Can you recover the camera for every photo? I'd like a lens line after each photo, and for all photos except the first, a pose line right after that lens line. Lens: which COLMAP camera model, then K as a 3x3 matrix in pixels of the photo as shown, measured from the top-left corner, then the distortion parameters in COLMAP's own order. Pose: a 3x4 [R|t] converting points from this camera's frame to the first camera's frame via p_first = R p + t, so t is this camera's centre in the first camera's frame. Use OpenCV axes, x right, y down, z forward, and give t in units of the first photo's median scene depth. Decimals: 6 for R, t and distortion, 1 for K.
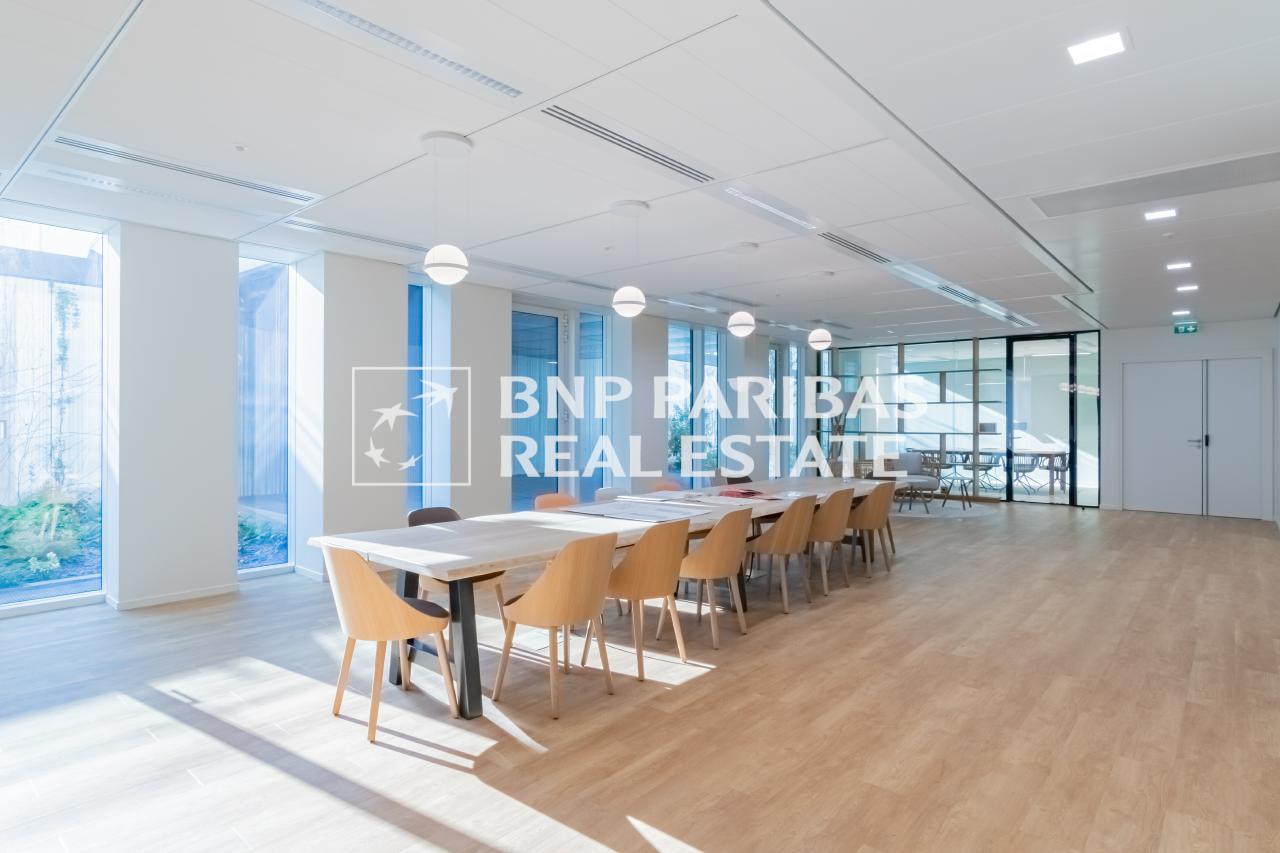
lens RADIAL K [[702.7, 0, 641.3], [0, 702.7, 414.9], [0, 0, 1]] dist [0.022566, 0.000165]
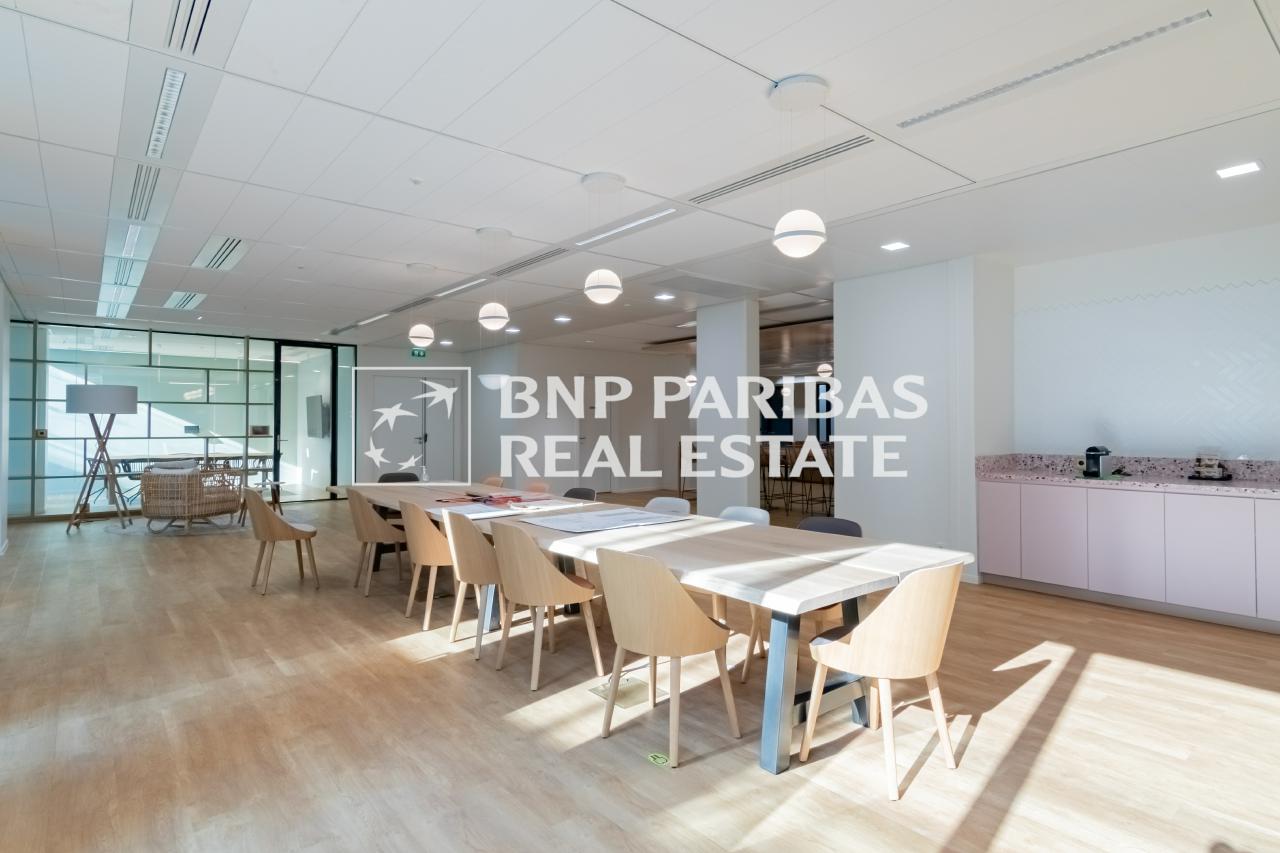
lens RADIAL K [[681.9, 0, 640.0], [0, 681.9, 426.5], [0, 0, 1]] dist [0.000488, -0.000090]
pose [[0.179715, -0.005644, 0.983702, -0.359101], [-0.004659, 0.999967, 0.006589, 0.003716], [-0.983708, -0.005767, 0.179683, 0.332004]]
